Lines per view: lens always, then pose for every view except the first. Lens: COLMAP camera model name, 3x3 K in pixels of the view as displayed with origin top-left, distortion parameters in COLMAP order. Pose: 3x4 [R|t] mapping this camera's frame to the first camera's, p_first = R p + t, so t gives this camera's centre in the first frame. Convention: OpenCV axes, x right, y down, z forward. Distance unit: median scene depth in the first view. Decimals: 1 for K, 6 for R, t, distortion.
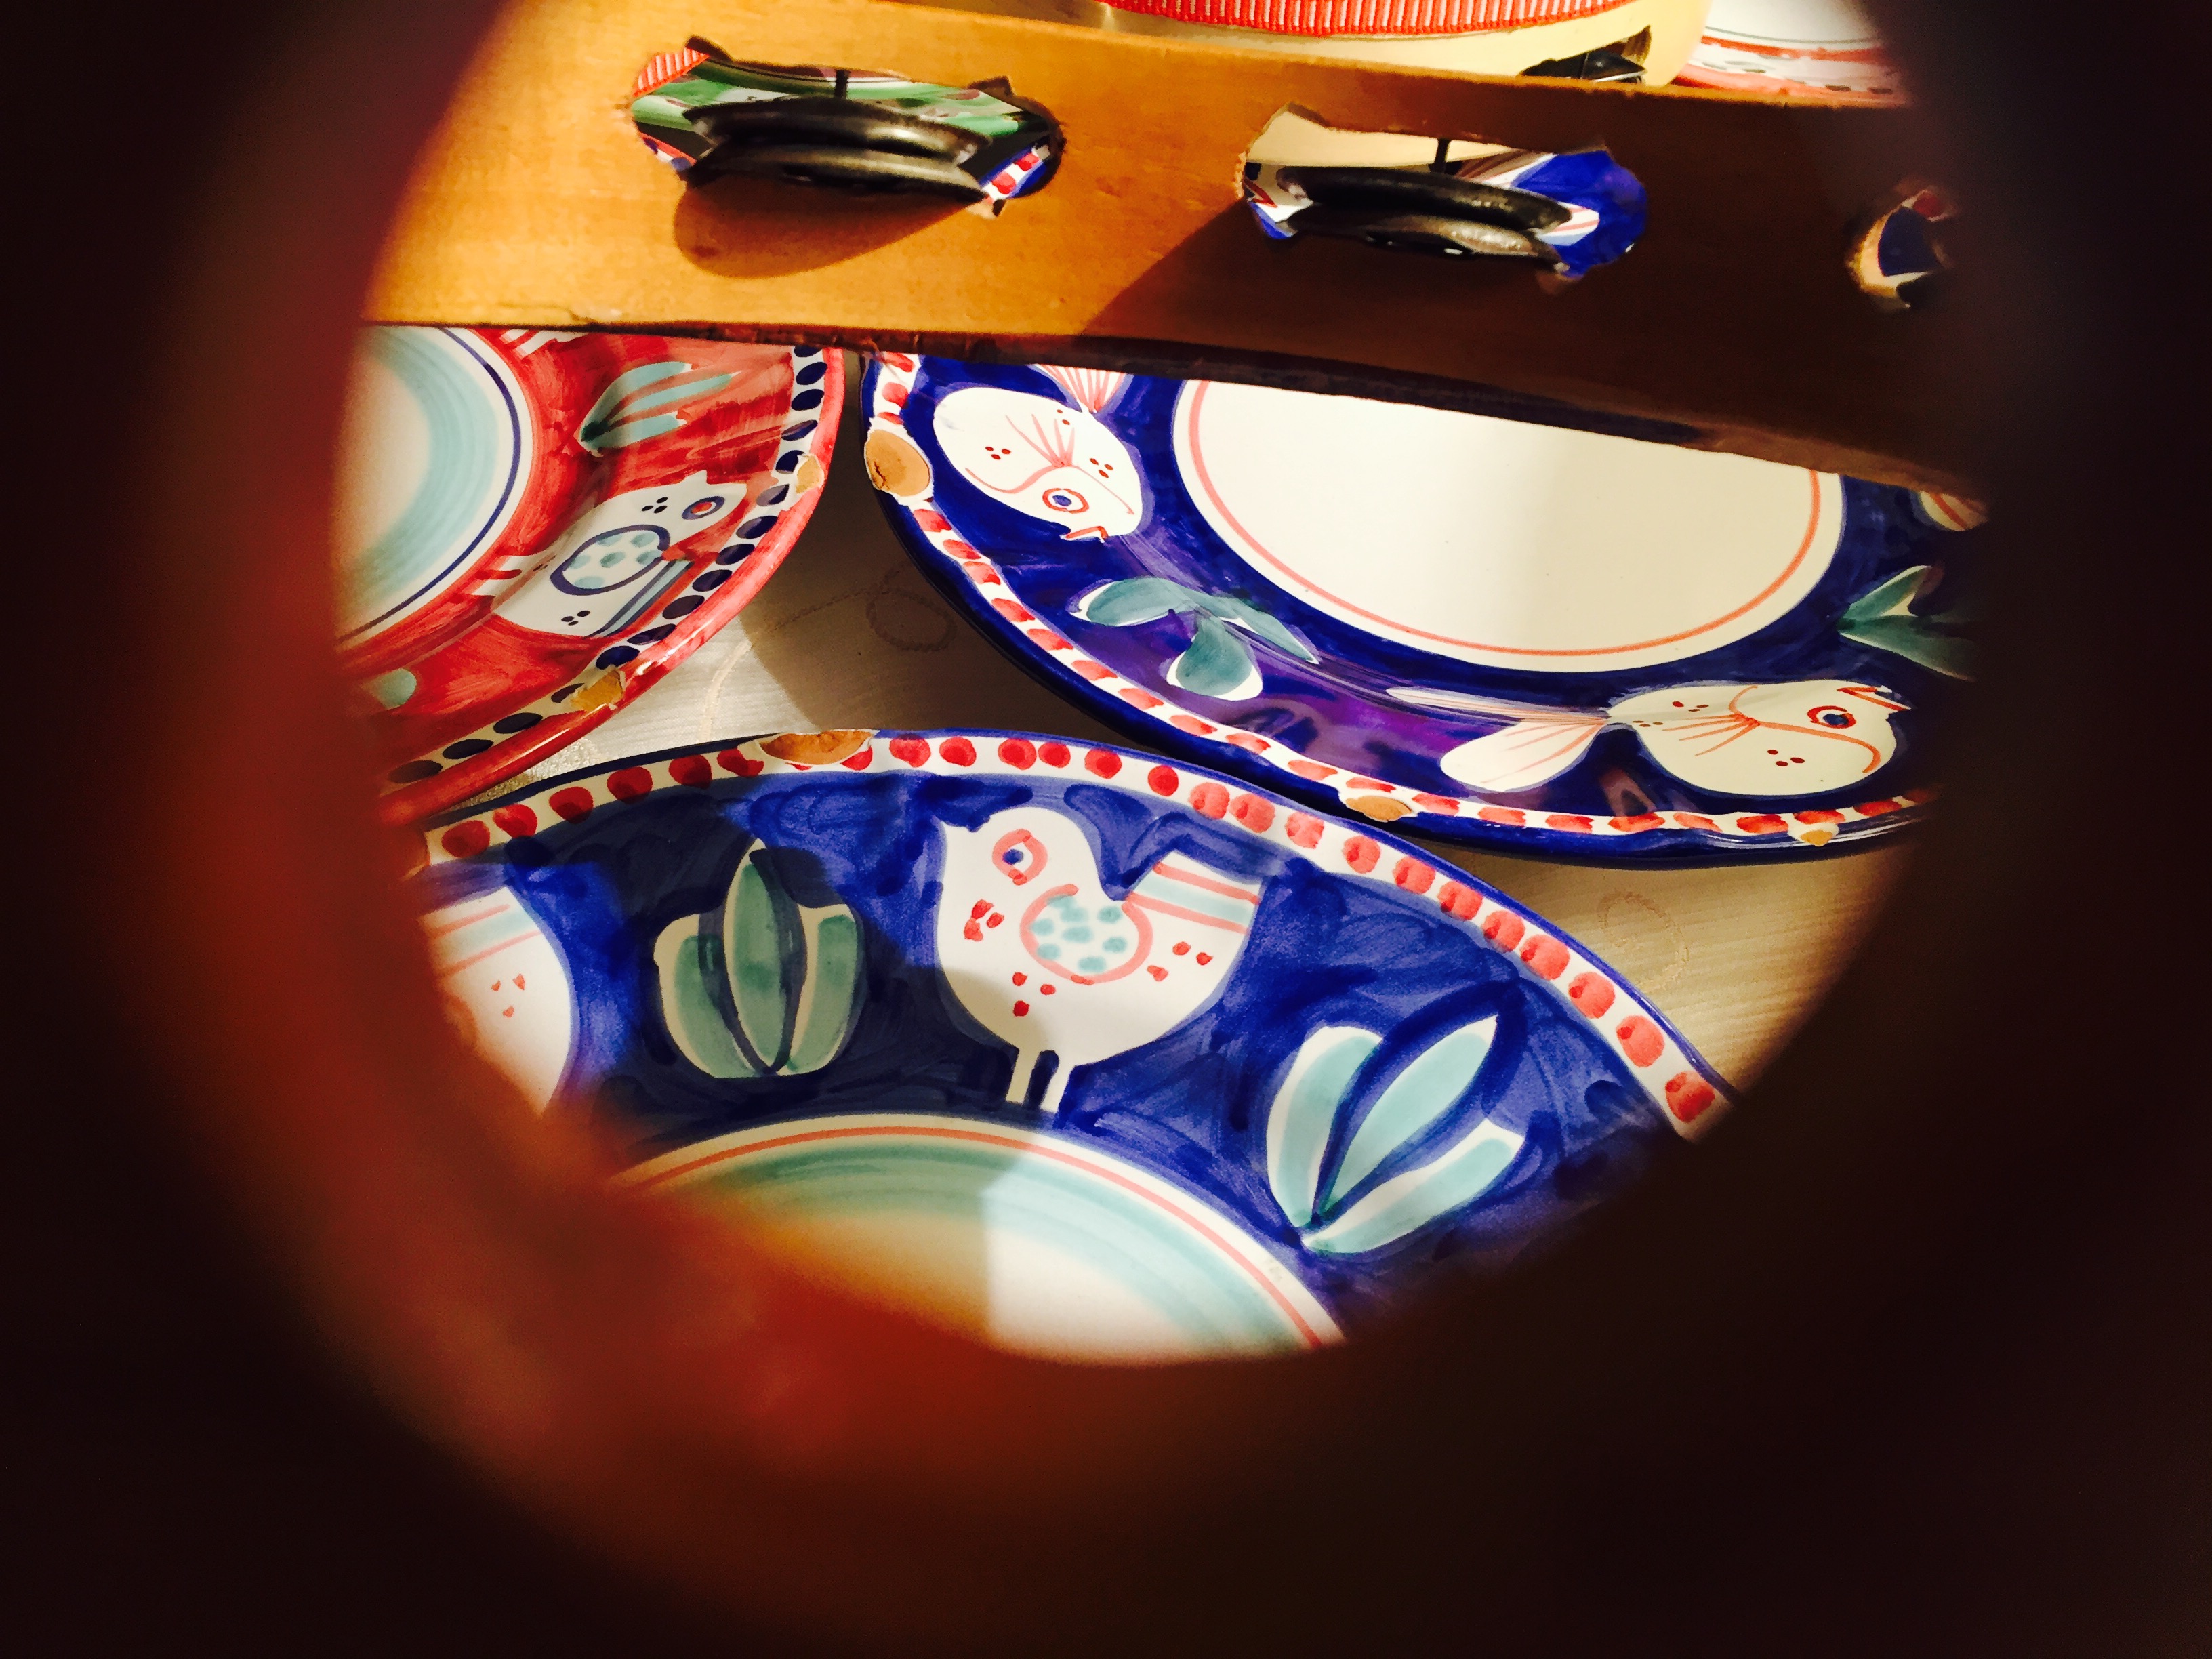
lens RADIAL K [[1866.7, 0, 1103.9], [0, 1866.7, 827.6], [0, 0, 1]] dist [0.006904, -0.012936]
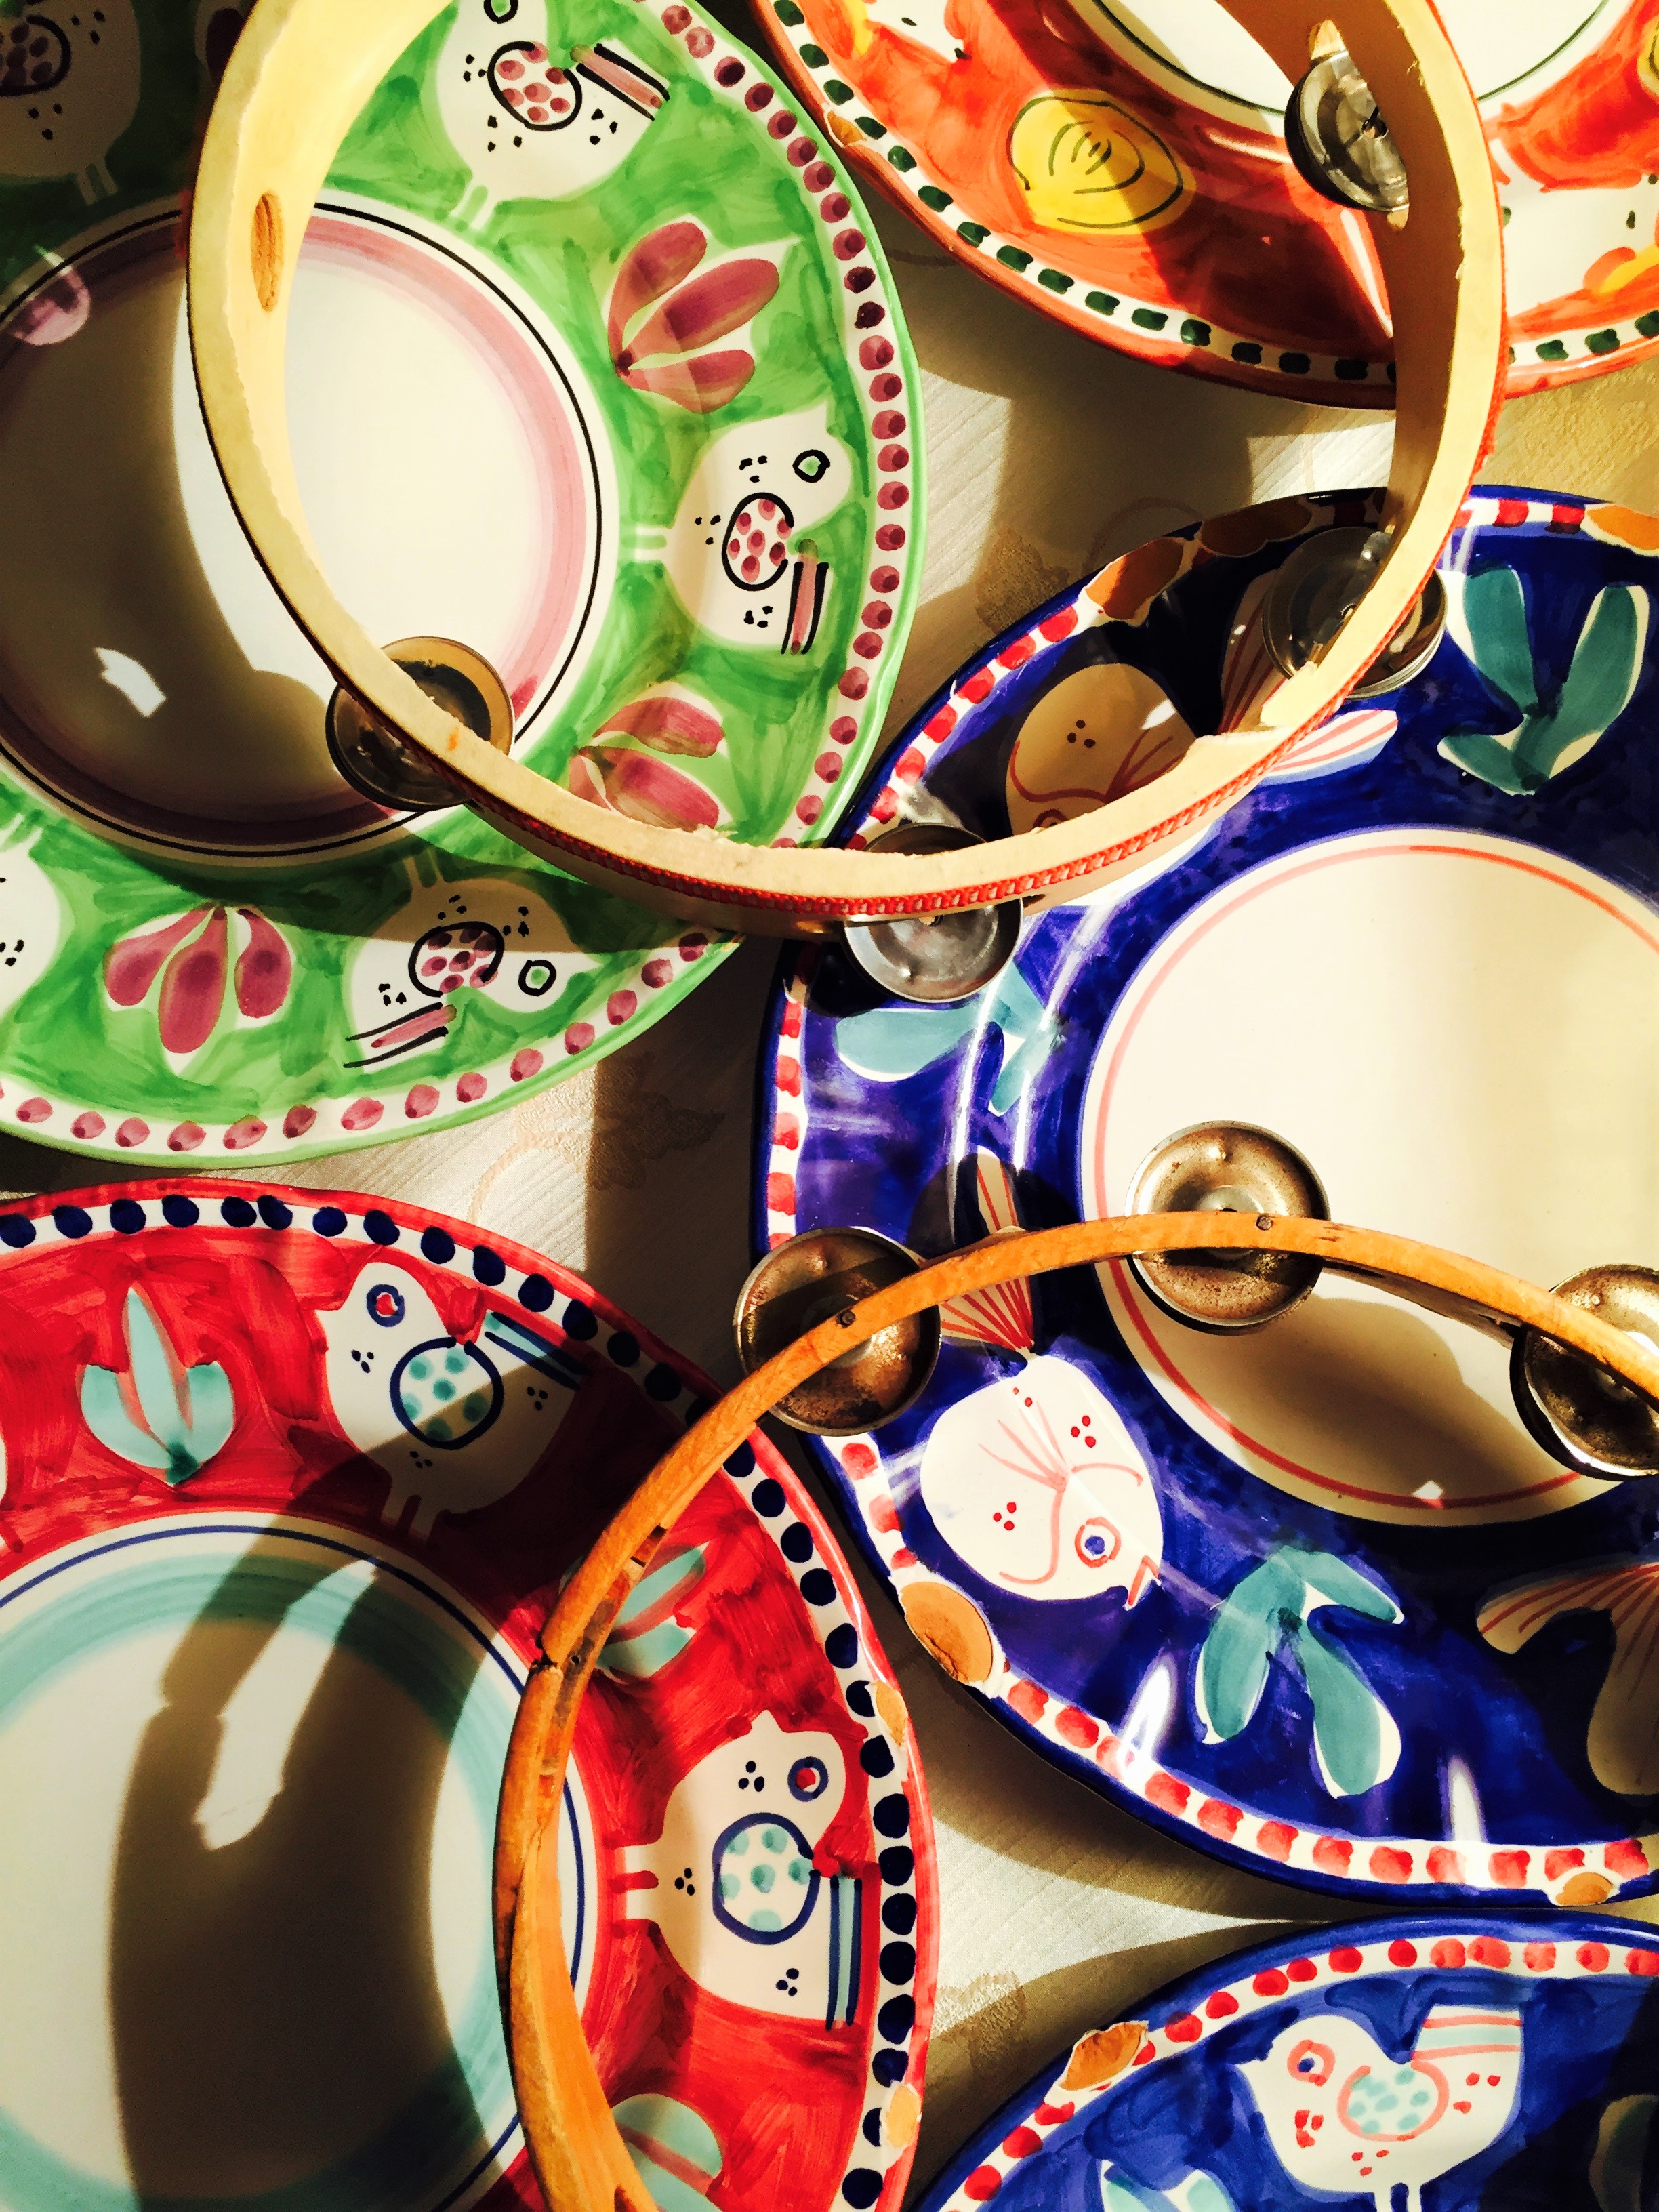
lens RADIAL K [[1866.7, 0, 830.3], [0, 1866.7, 1103.7], [0, 0, 1]] dist [0.006904, -0.012936]
pose [[0.904906, -0.425533, 0.008187, -0.070080], [0.344877, 0.744389, 0.571791, -1.158451], [-0.249411, -0.514594, 0.820358, 0.433213]]
